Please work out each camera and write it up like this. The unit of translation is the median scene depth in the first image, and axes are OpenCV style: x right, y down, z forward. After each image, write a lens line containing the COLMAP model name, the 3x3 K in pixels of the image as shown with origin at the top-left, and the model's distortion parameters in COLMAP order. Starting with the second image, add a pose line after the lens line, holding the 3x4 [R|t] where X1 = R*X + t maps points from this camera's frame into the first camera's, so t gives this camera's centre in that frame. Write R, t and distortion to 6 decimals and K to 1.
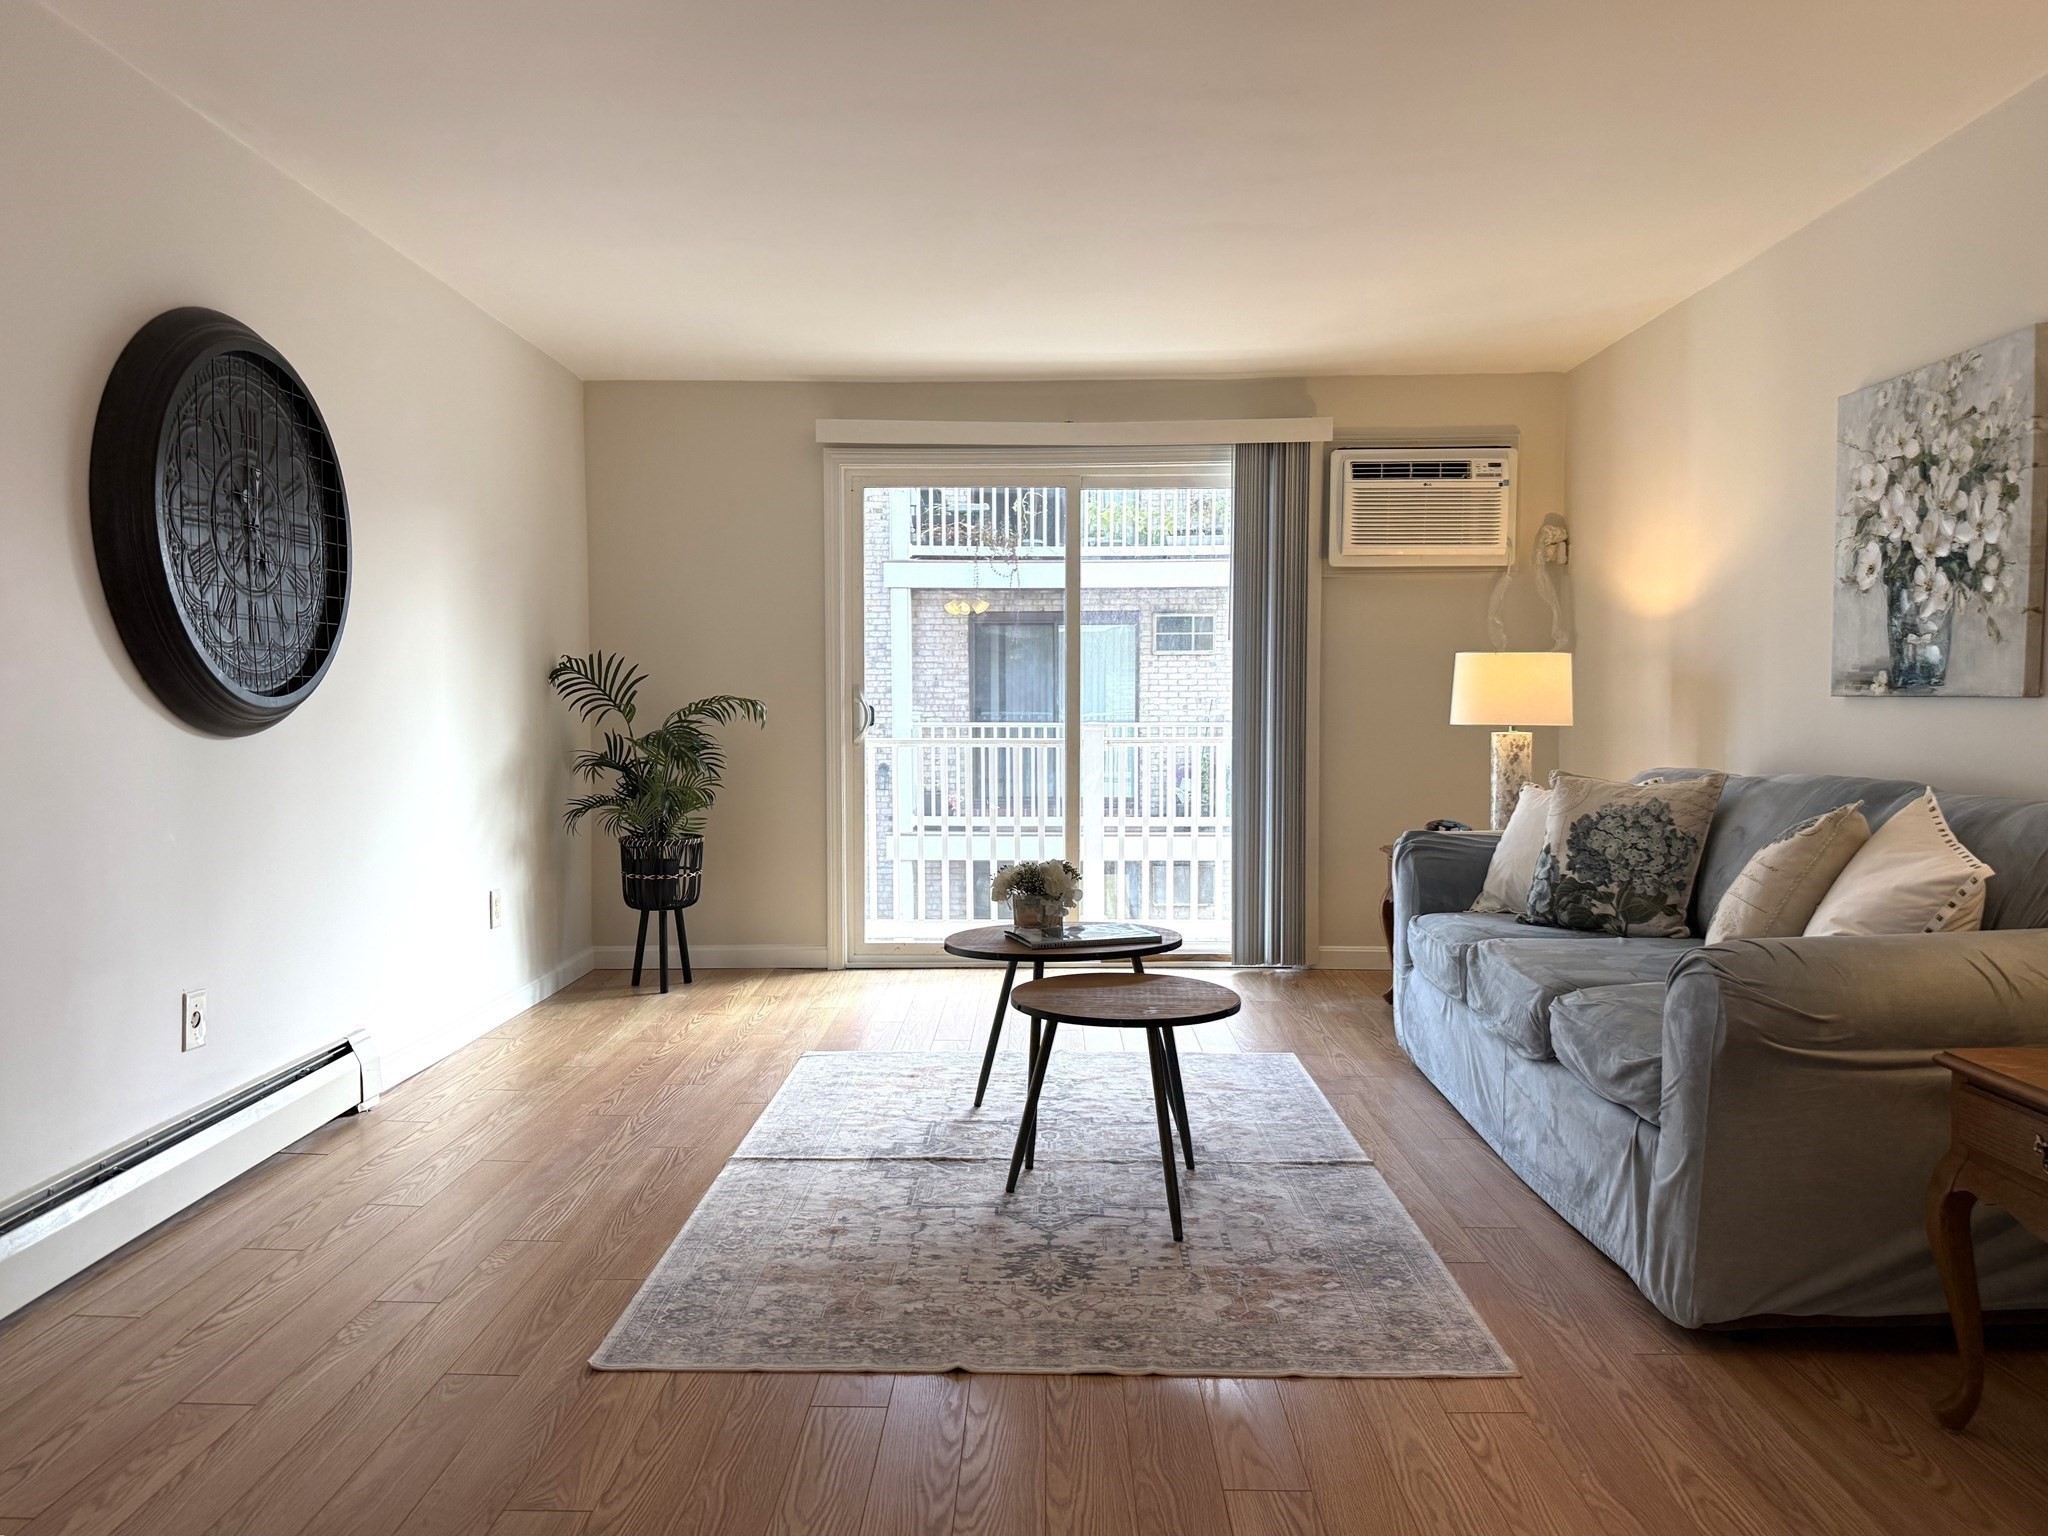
lens RADIAL K [[1416.6, 0, 1009.6], [0, 1416.6, 769.5], [0, 0, 1]] dist [0.040059, -0.052474]
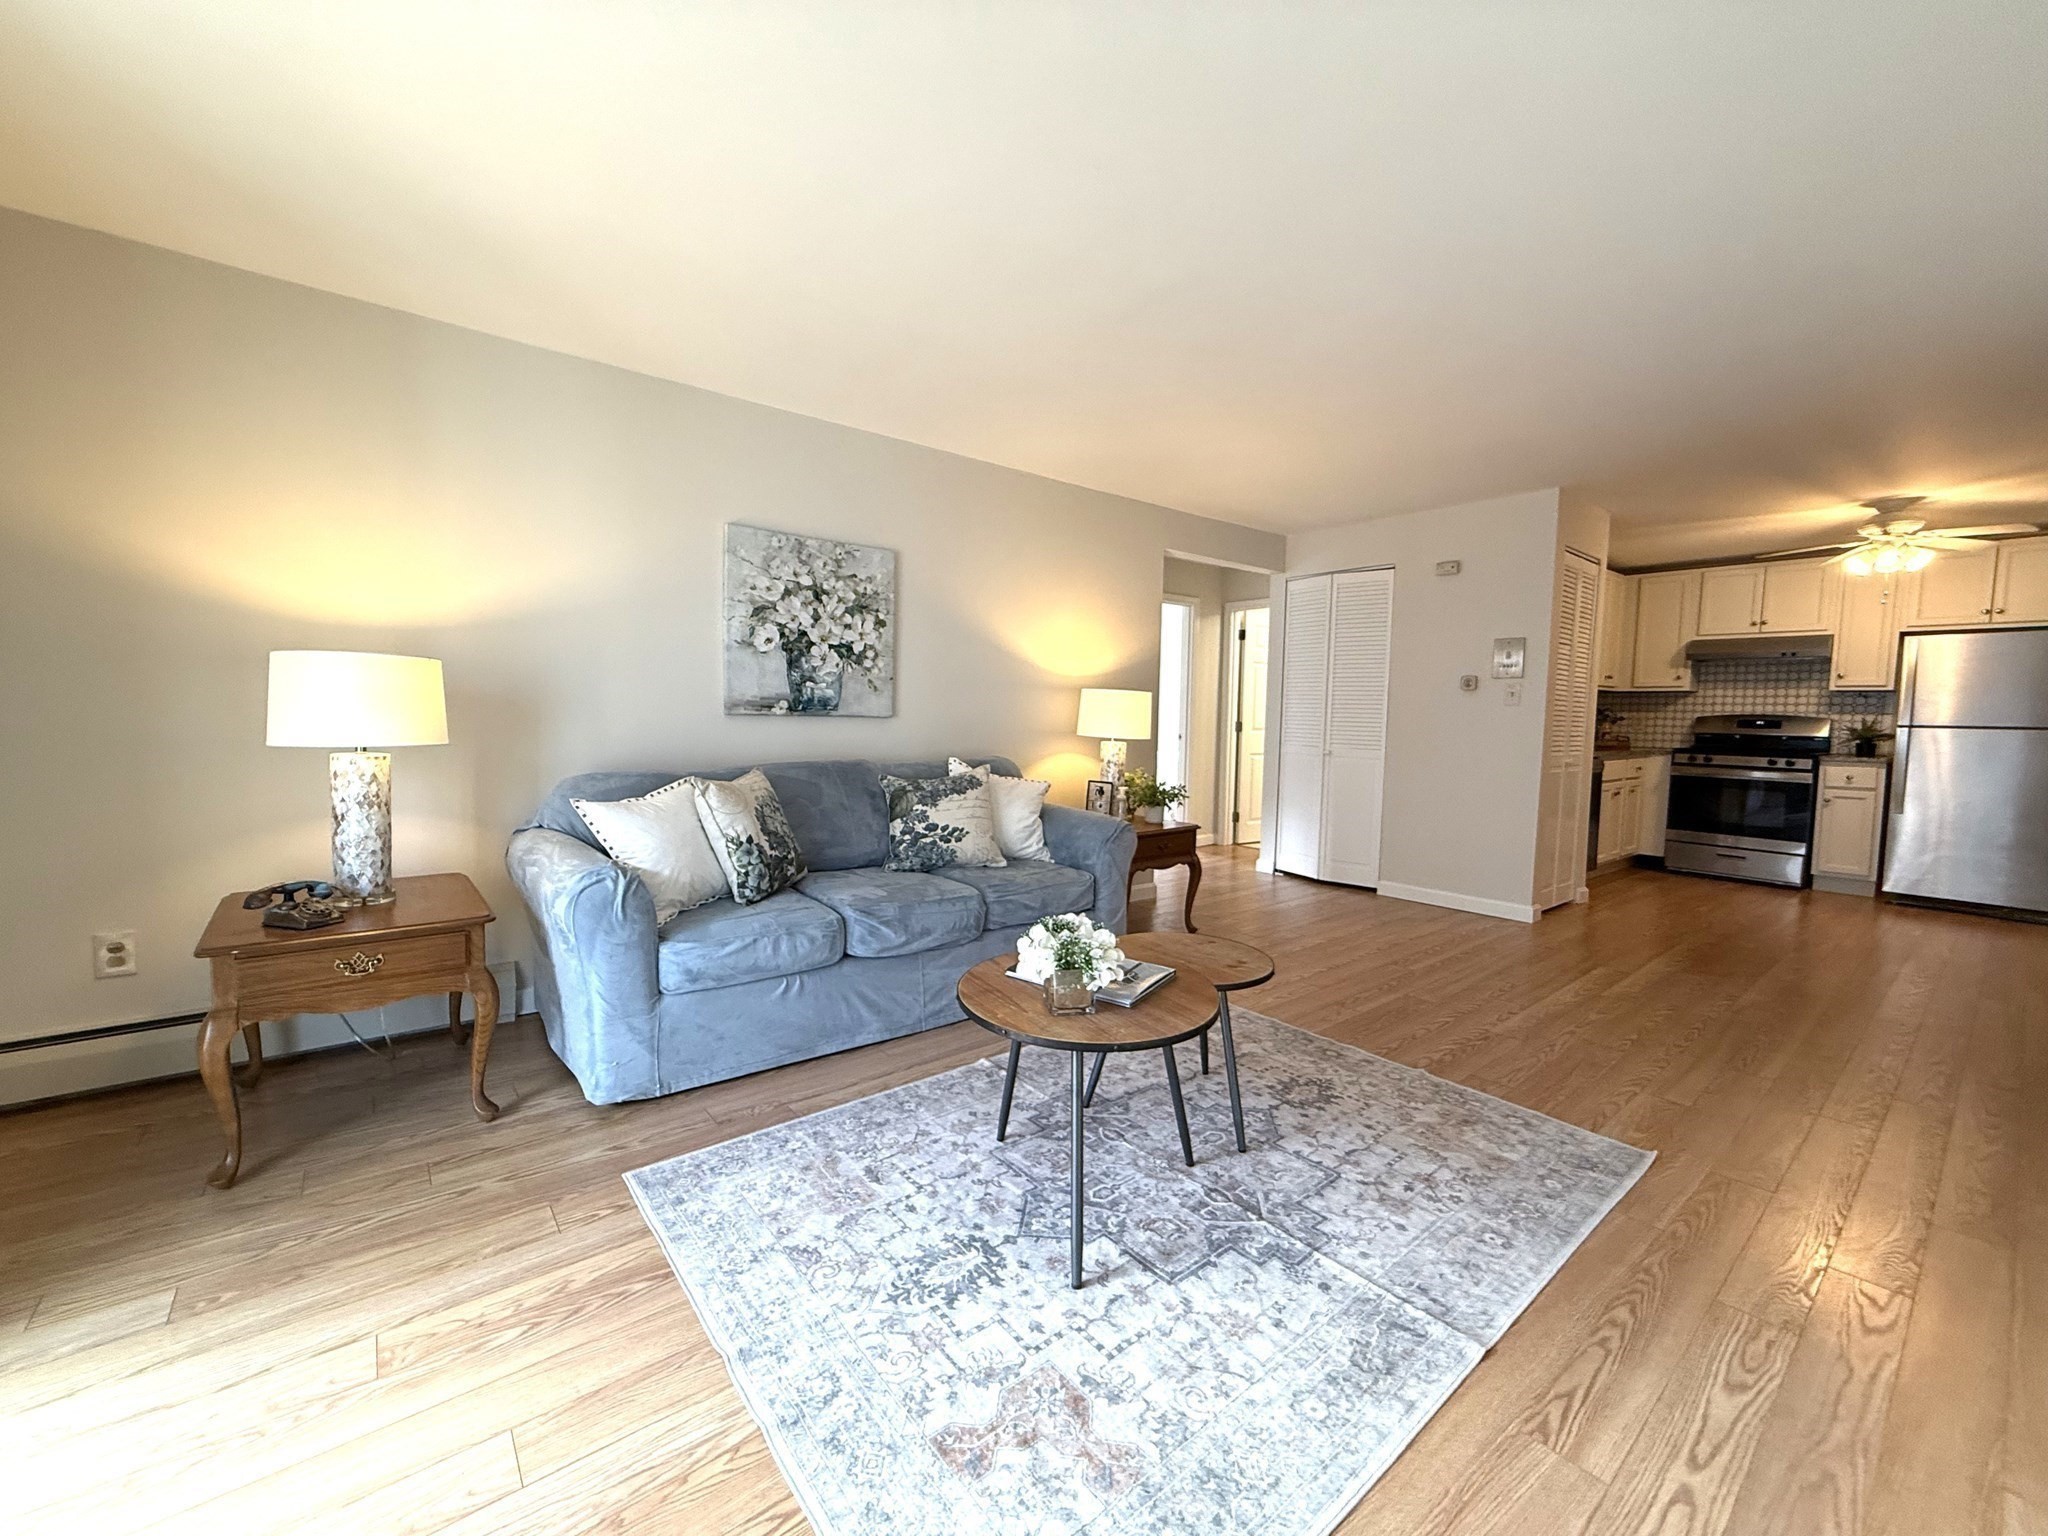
lens RADIAL K [[817.1, 0, 1022.0], [0, 817.1, 769.8], [0, 0, 1]] dist [0.000881, 0.000020]
pose [[-0.645592, -0.061738, 0.761183, -0.374816], [0.020632, 0.994953, 0.098197, -0.083793], [-0.763404, 0.079100, -0.641060, 1.547769]]
